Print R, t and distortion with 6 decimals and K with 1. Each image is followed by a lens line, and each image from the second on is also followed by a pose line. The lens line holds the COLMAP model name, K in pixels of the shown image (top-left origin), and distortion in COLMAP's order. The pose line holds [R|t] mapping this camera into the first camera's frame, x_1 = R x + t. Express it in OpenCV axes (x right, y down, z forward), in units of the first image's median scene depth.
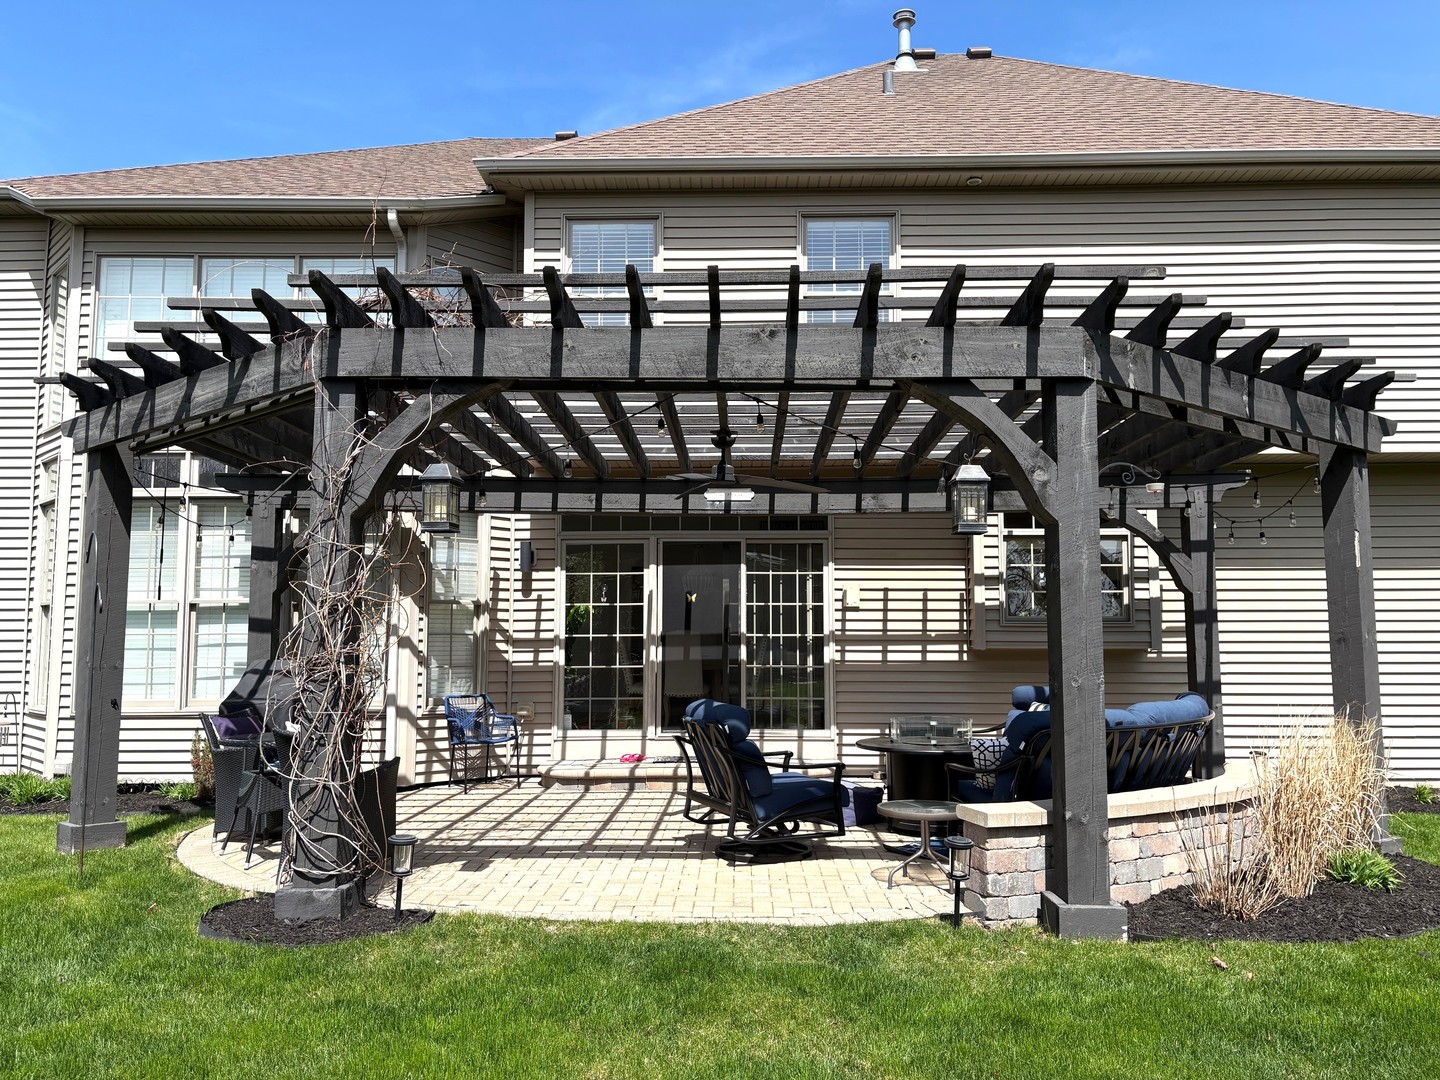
lens RADIAL K [[1080.6, 0, 717.0], [0, 1080.6, 538.1], [0, 0, 1]] dist [0.116129, -0.154613]
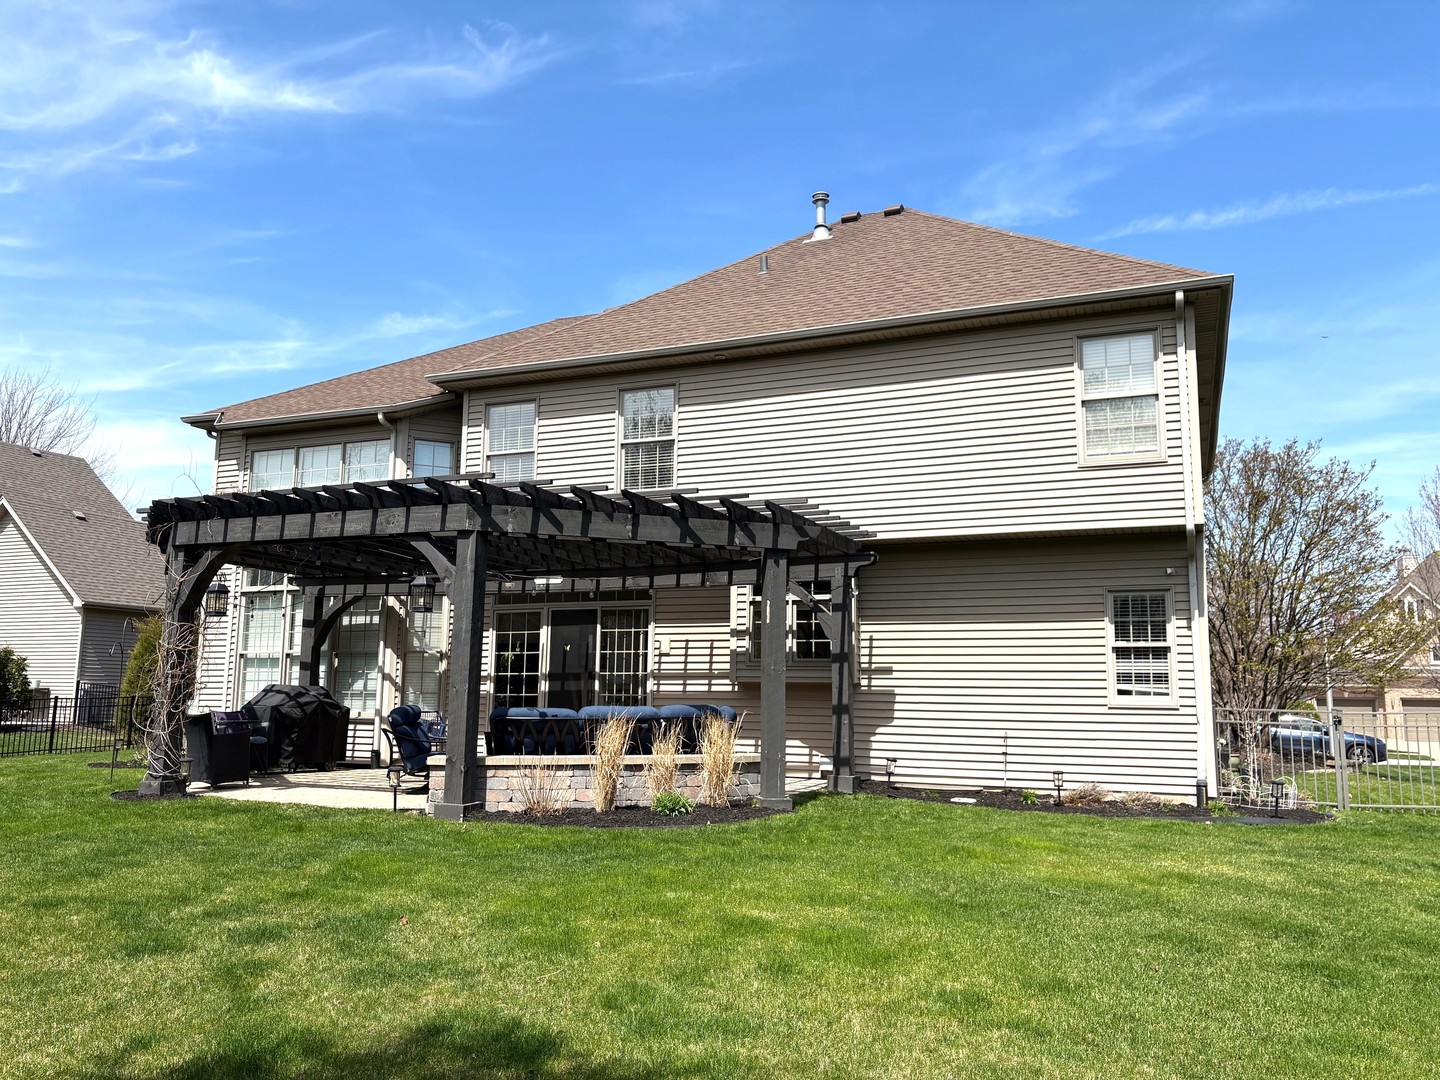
lens RADIAL K [[1080.6, 0, 717.0], [0, 1080.6, 538.1], [0, 0, 1]] dist [0.116129, -0.154613]
pose [[0.928483, -0.044714, -0.368673, 0.726111], [0.025801, 0.998093, -0.056075, -0.006342], [0.370477, 0.042552, 0.927866, -0.310311]]
